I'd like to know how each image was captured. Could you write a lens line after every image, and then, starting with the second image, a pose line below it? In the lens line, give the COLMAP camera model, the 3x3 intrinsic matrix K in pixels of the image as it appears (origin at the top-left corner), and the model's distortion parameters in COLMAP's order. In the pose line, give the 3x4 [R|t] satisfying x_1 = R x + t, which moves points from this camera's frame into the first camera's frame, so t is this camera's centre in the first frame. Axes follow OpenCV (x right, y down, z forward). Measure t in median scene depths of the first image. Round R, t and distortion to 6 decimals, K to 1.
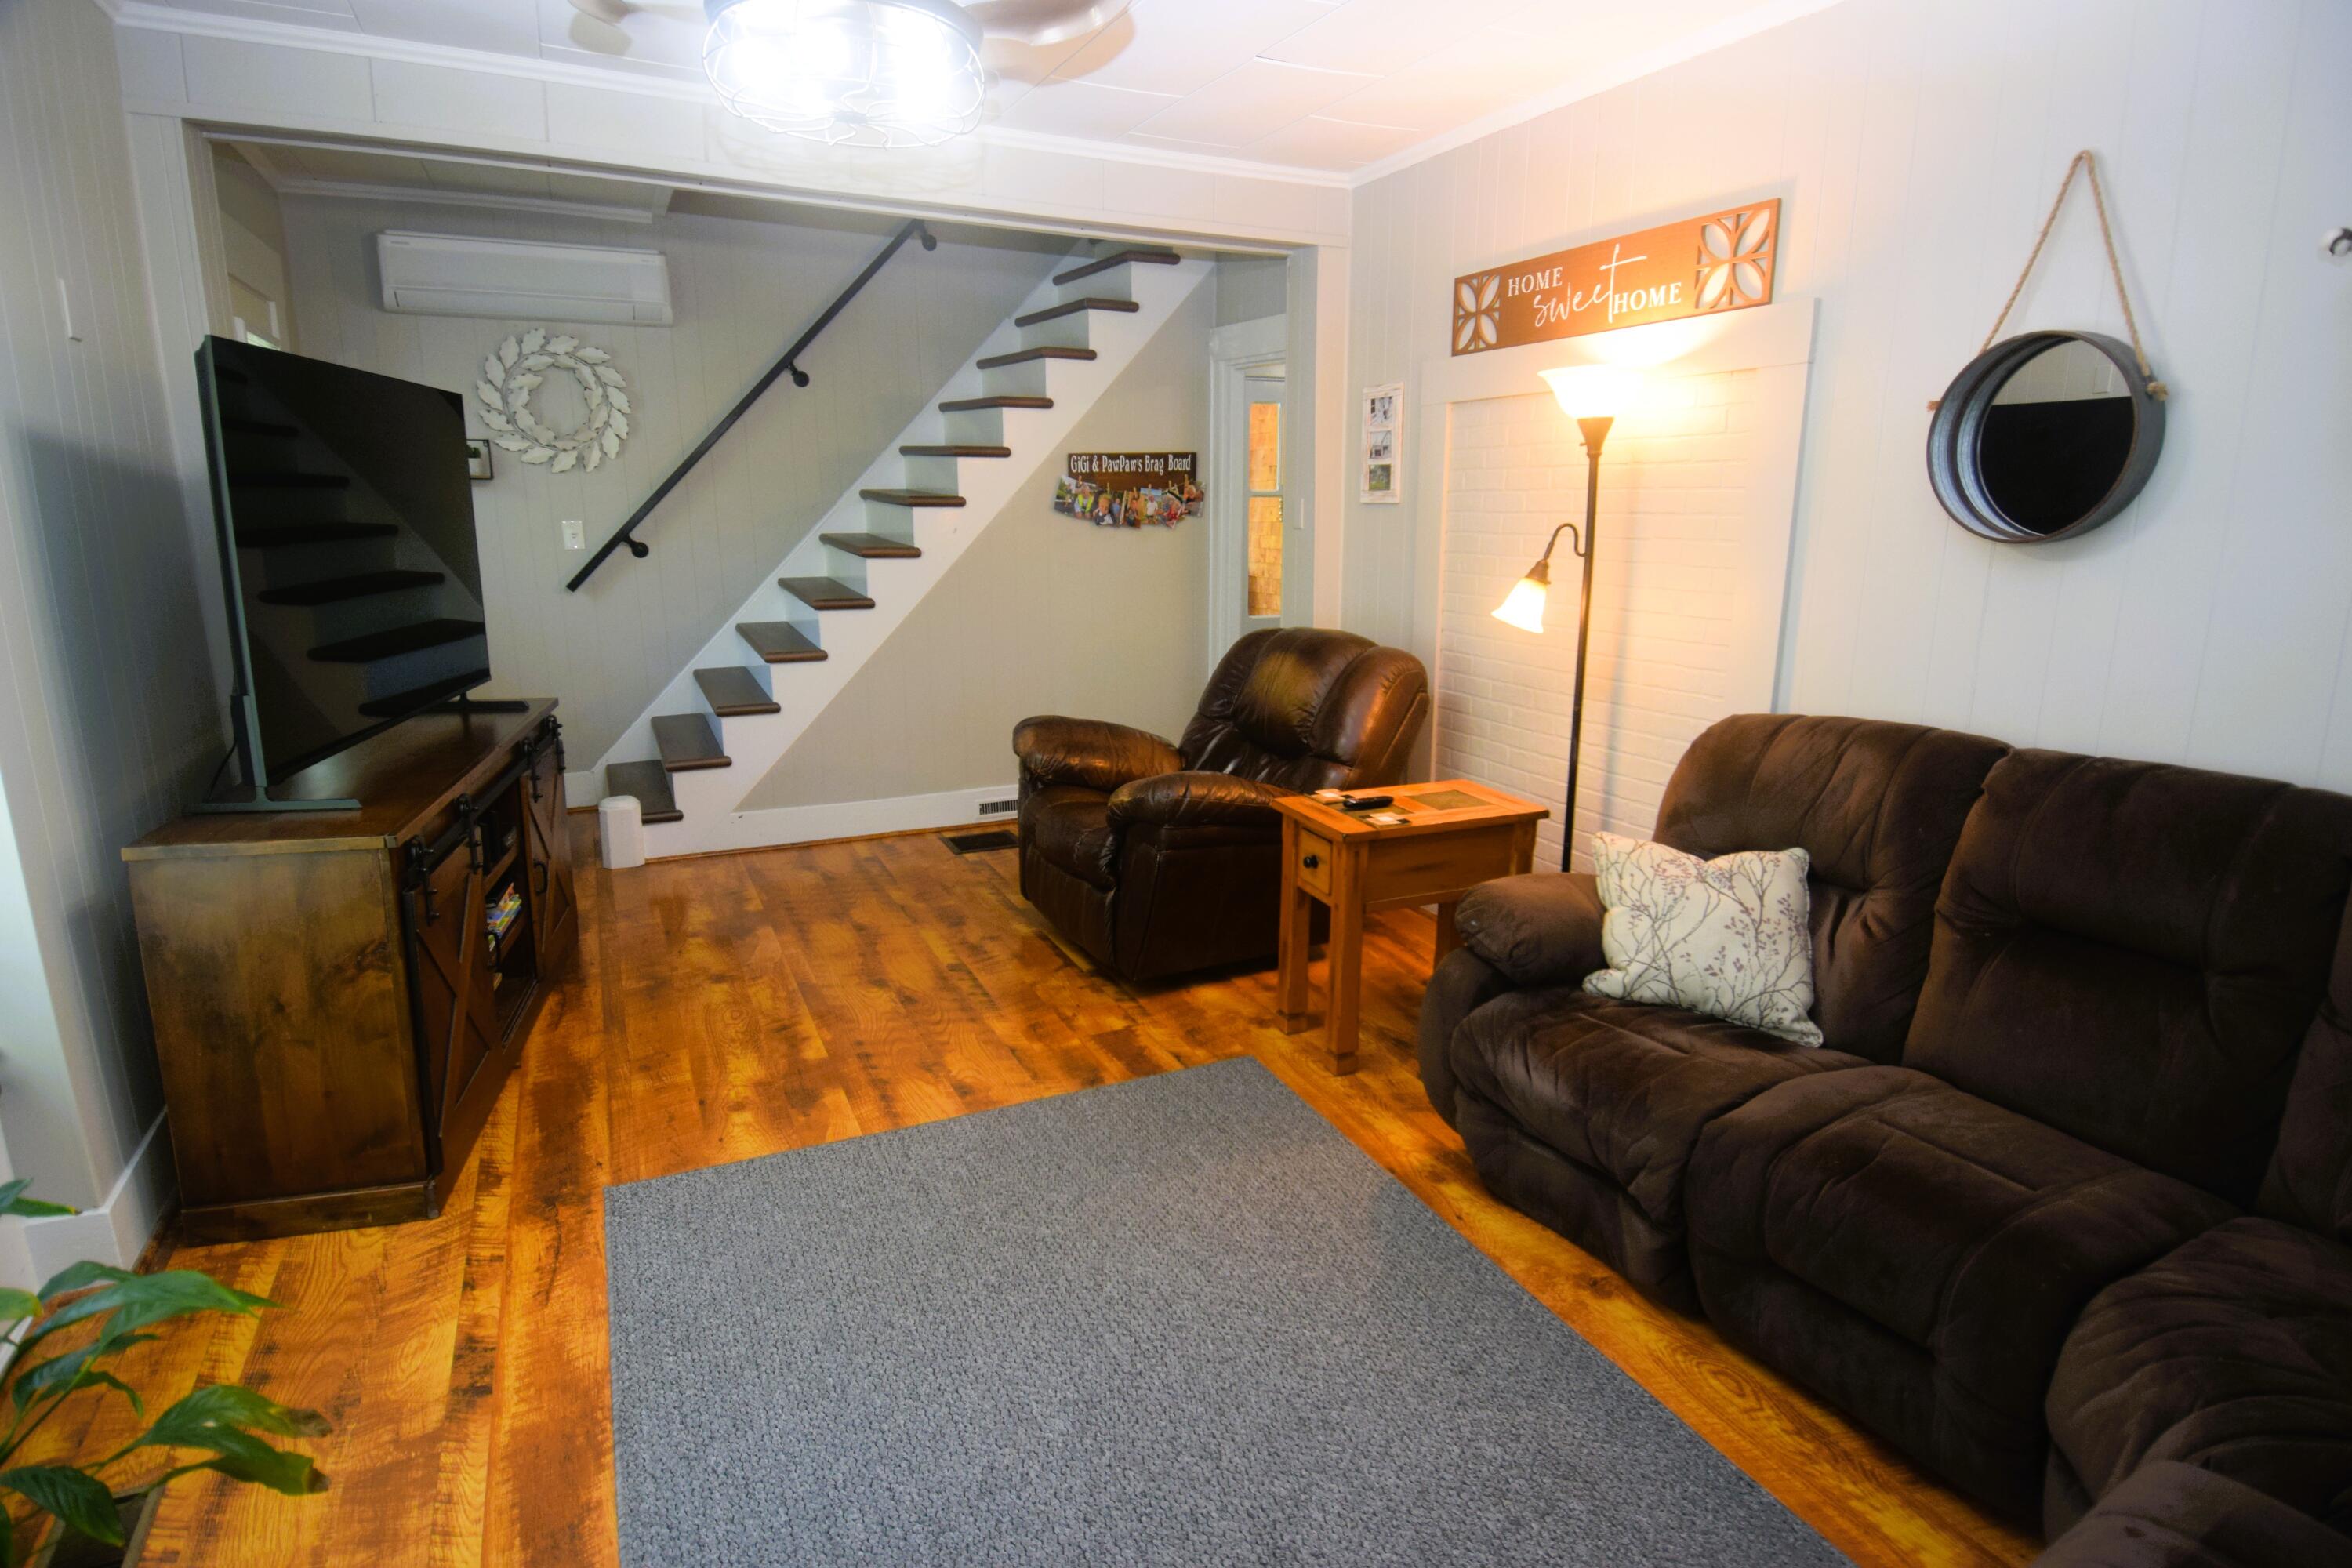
lens RADIAL K [[1199.7, 0, 1176.0], [0, 1199.7, 784.0], [0, 0, 1]] dist [0.000921, -0.000263]
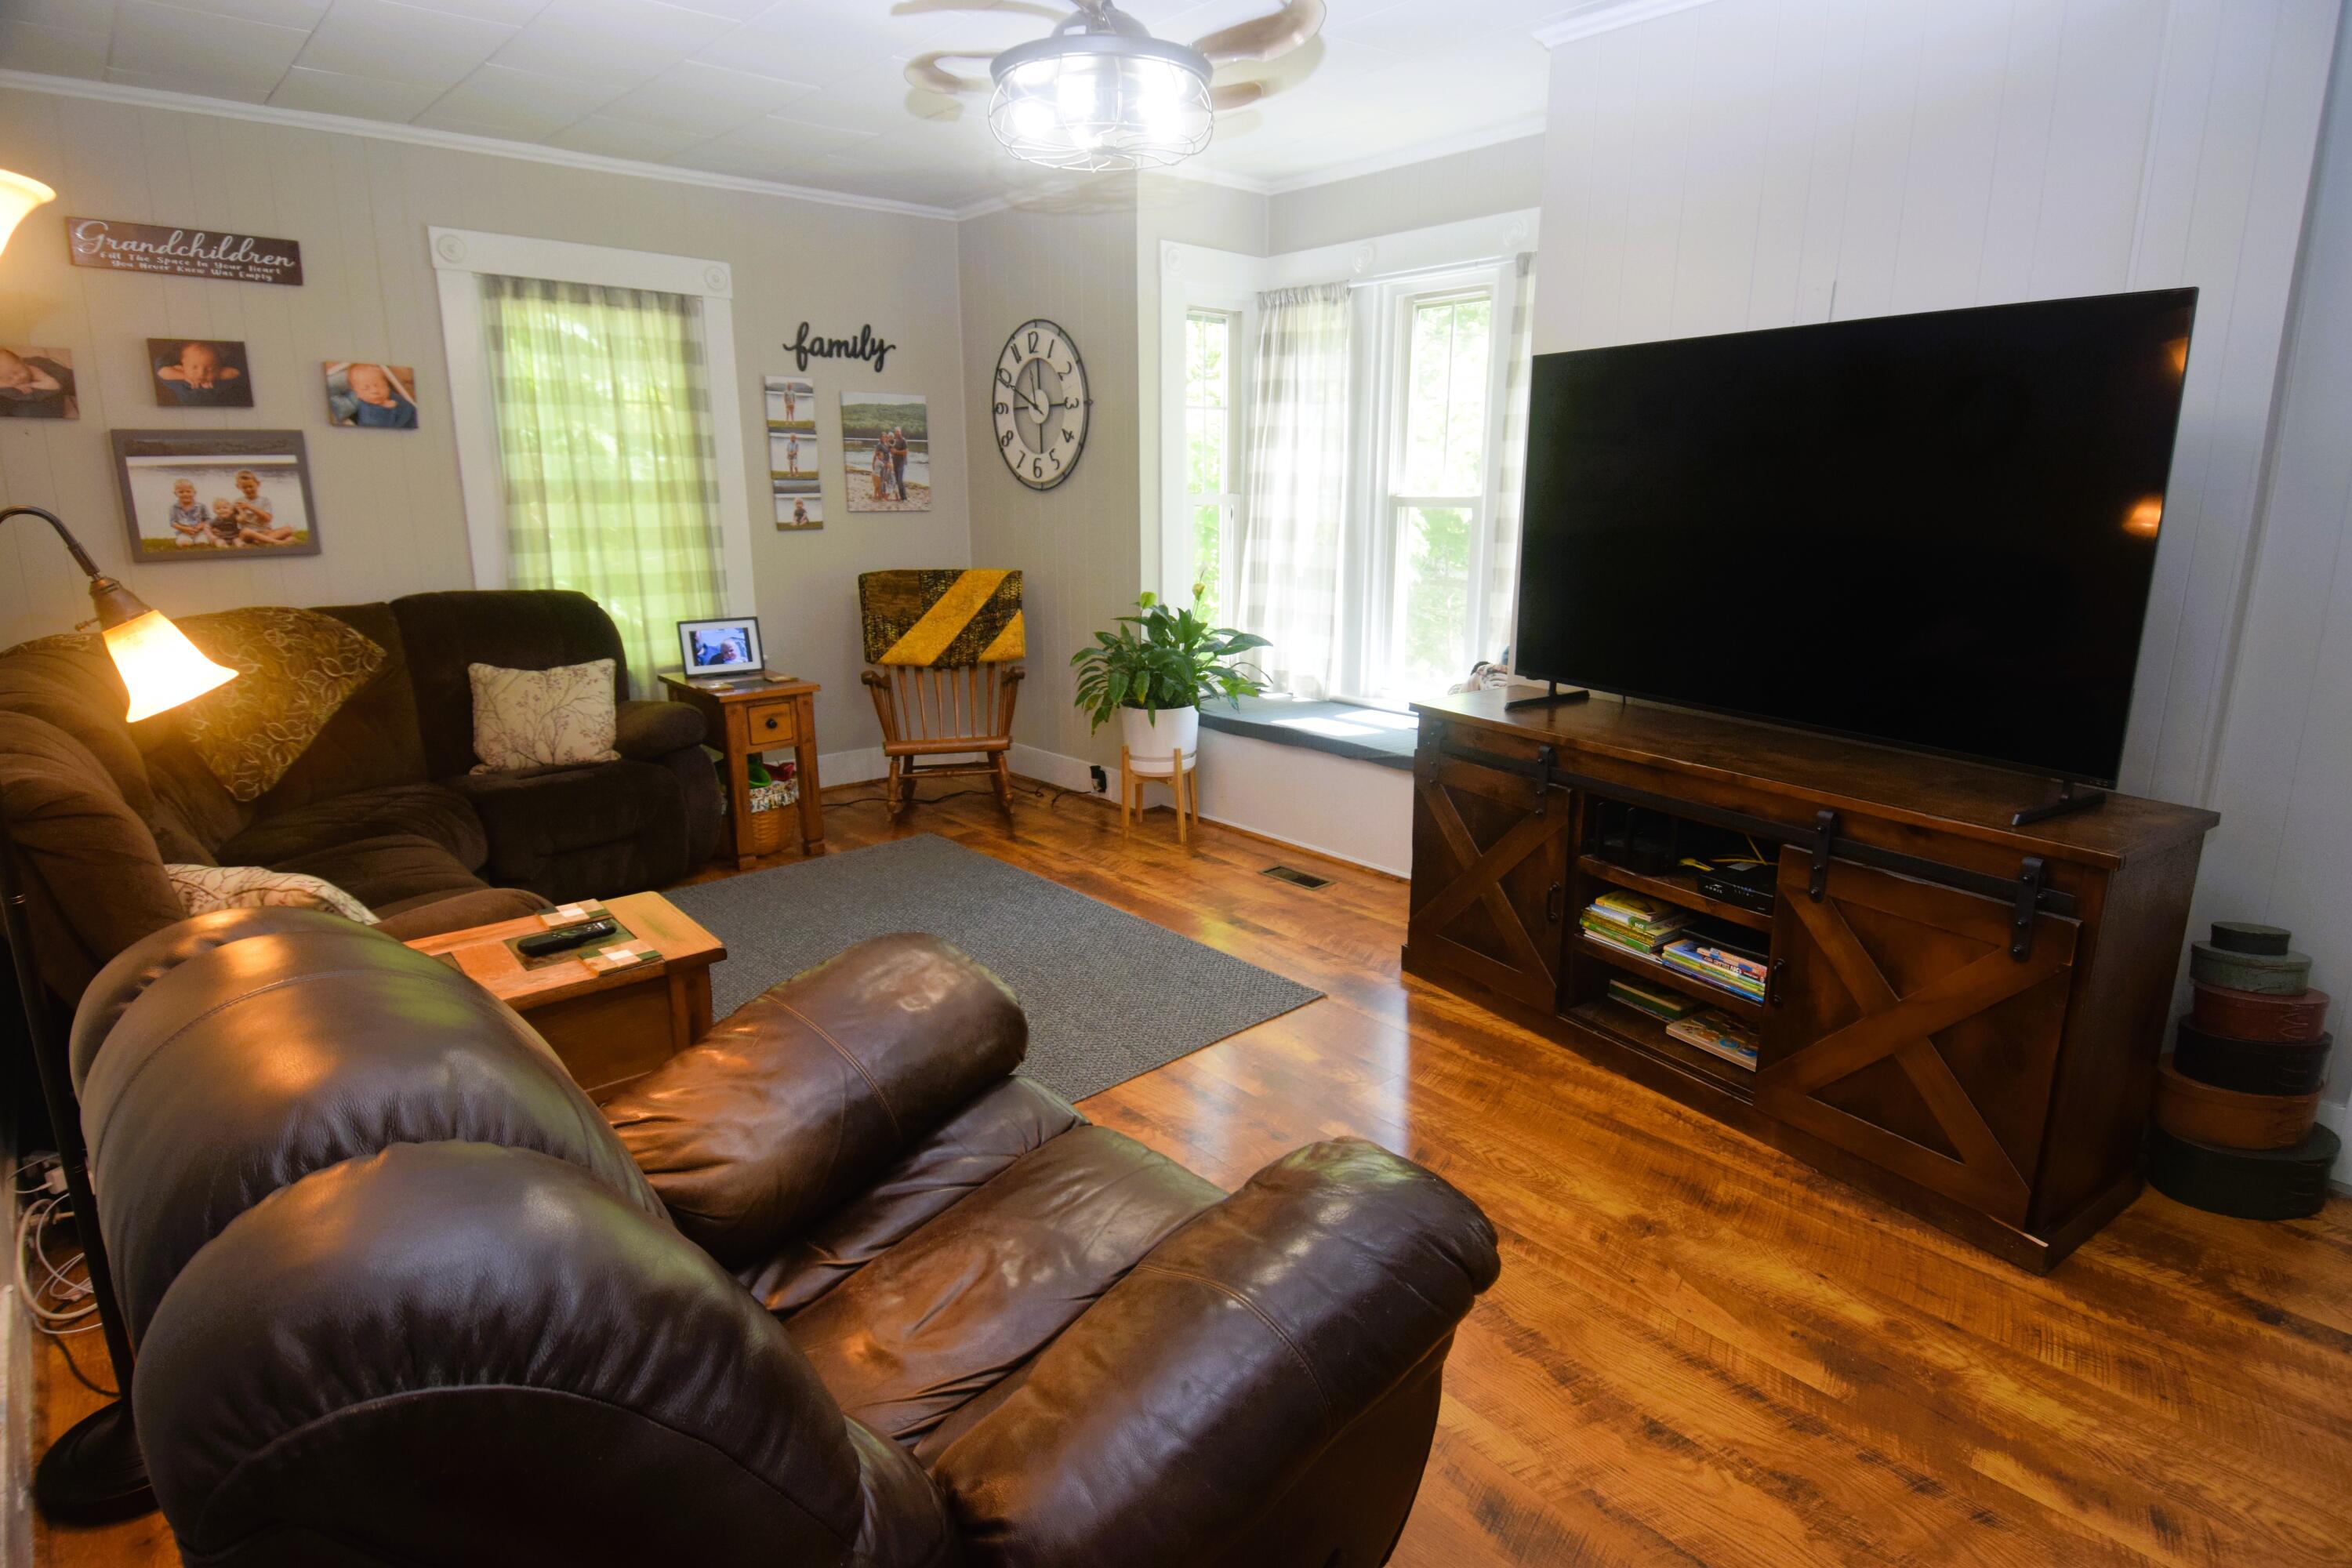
lens RADIAL K [[1199.7, 0, 1176.0], [0, 1199.7, 784.0], [0, 0, 1]] dist [0.000921, -0.000263]
pose [[-0.959820, 0.058177, -0.274519, 0.024269], [-0.077113, 0.885930, 0.457363, -0.335046], [0.269813, 0.460155, -0.845847, 1.427521]]
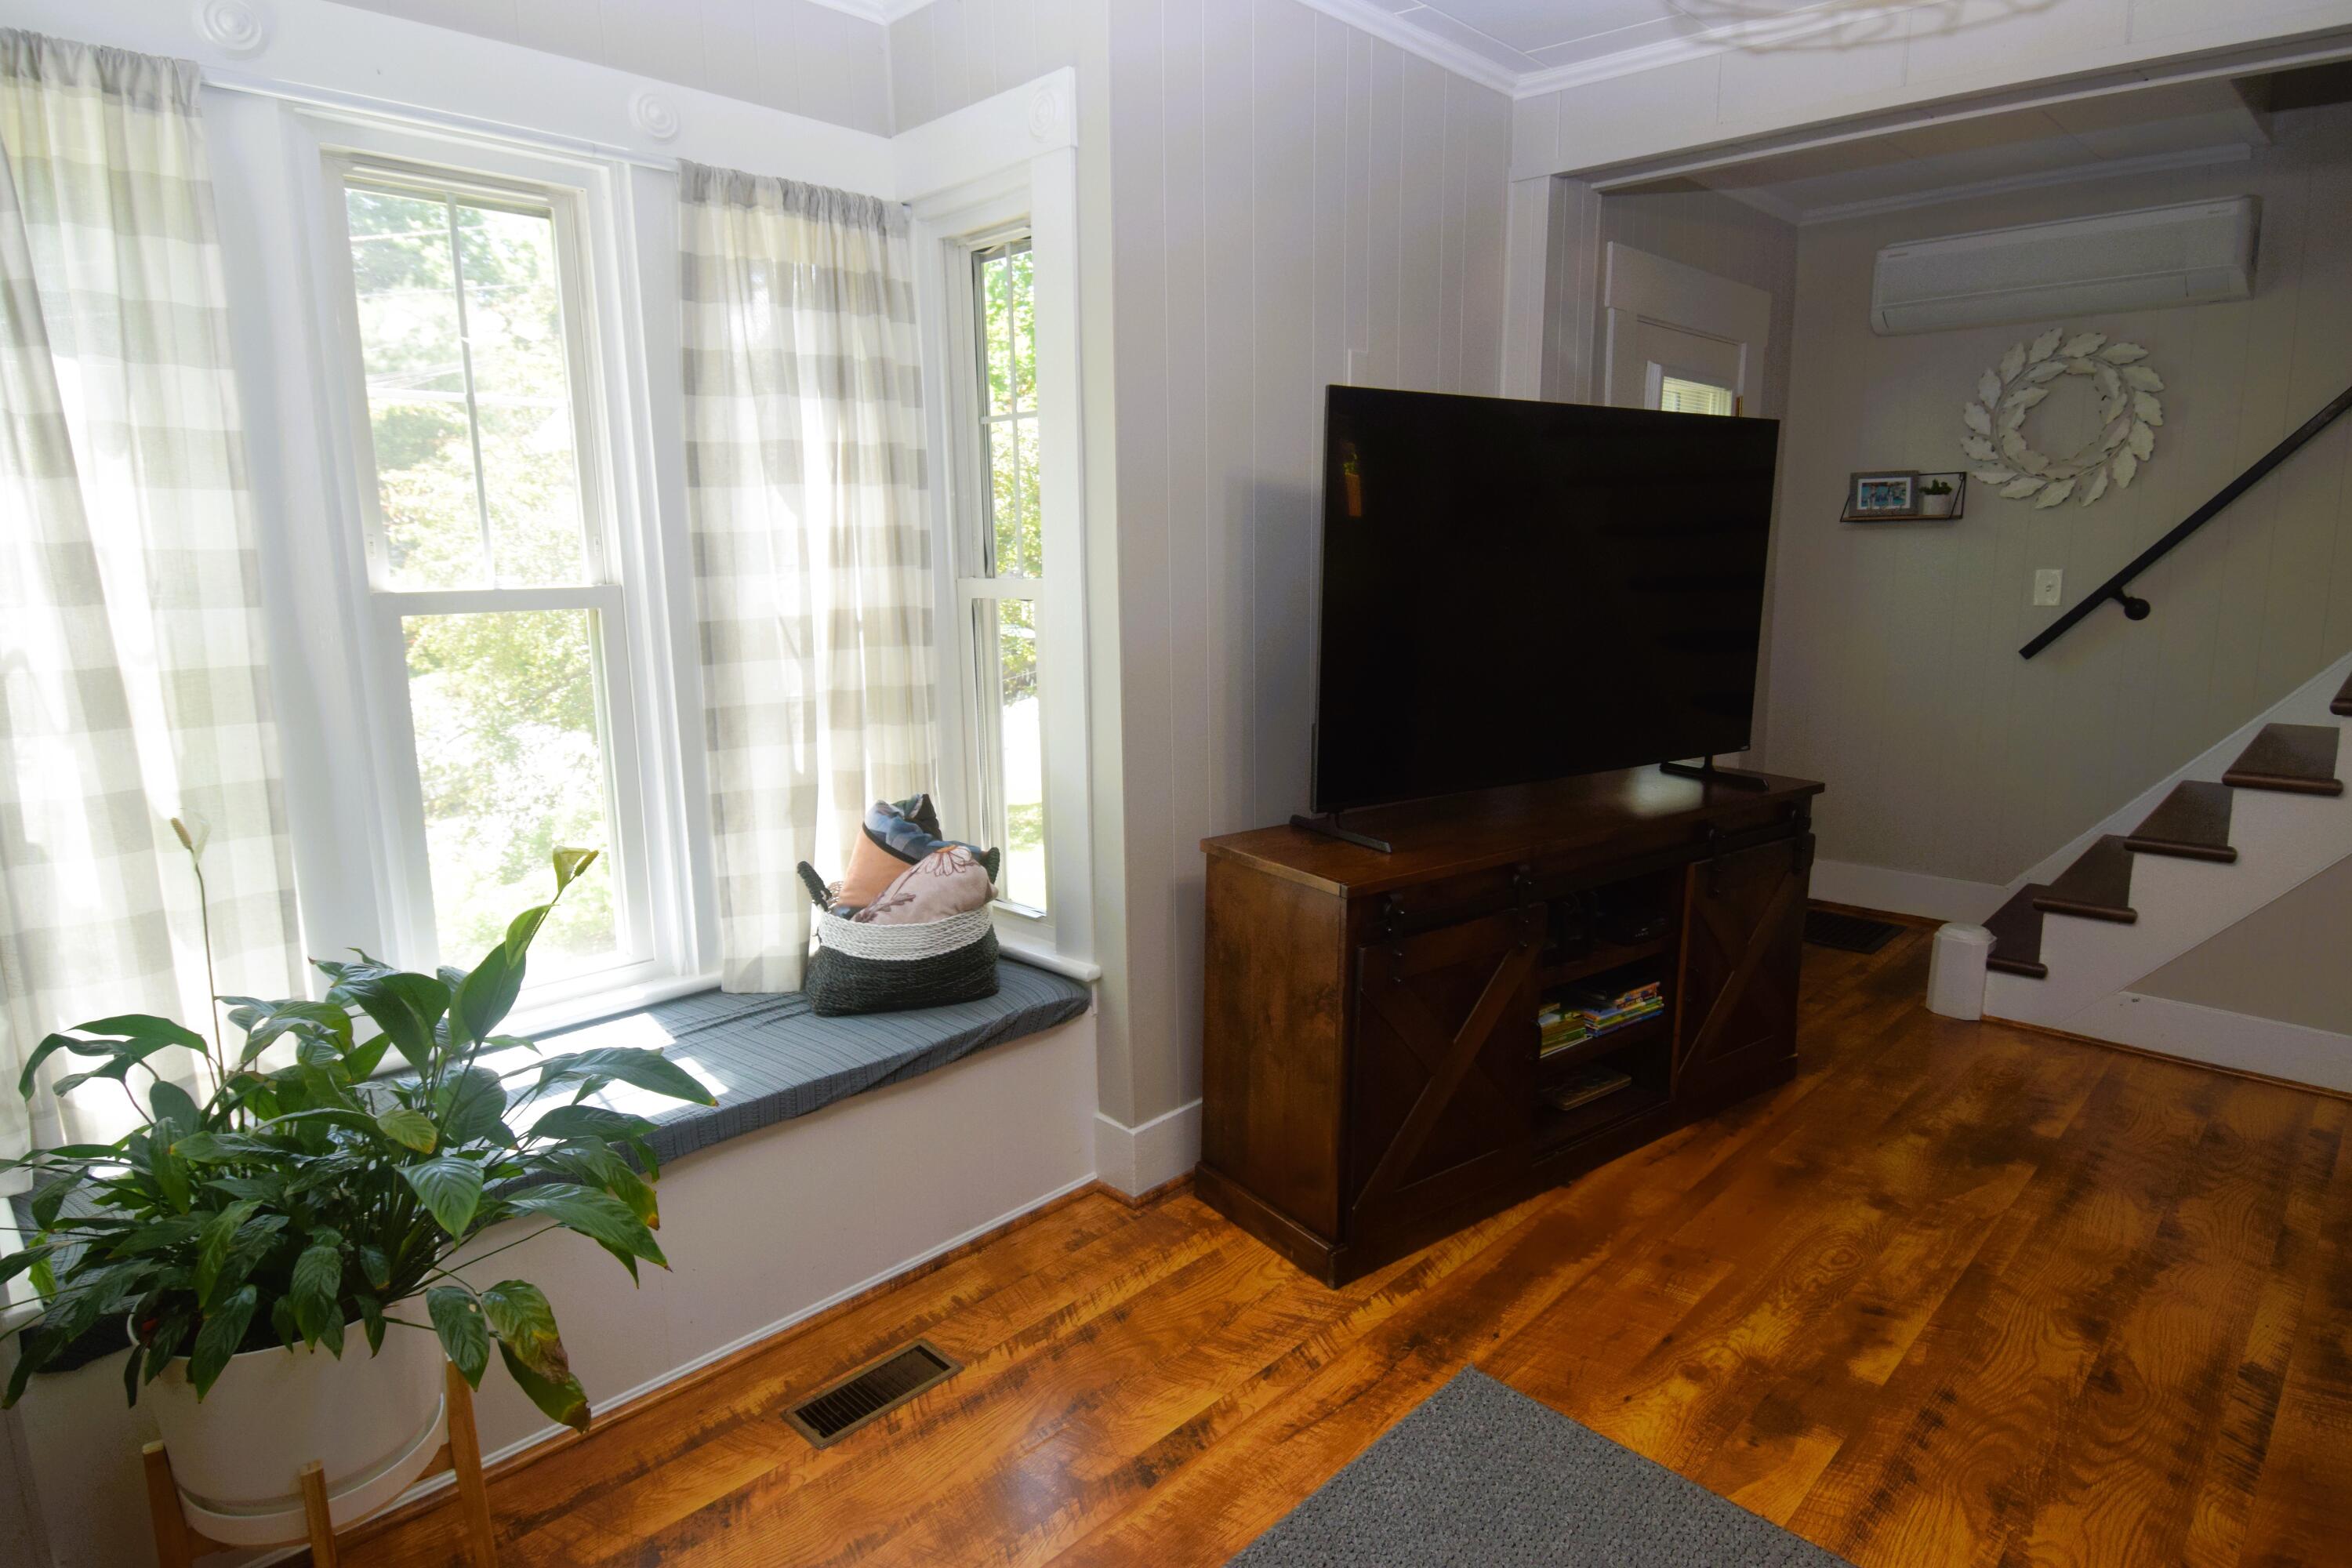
lens RADIAL K [[1290.7, 0, 1237.2], [0, 1290.7, 776.8], [0, 0, 1]] dist [0.042202, -0.053382]
pose [[0.351373, 0.153551, -0.923558, 0.166895], [-0.209620, 0.974318, 0.082240, -0.069808], [0.912467, 0.164699, 0.374536, 0.334238]]
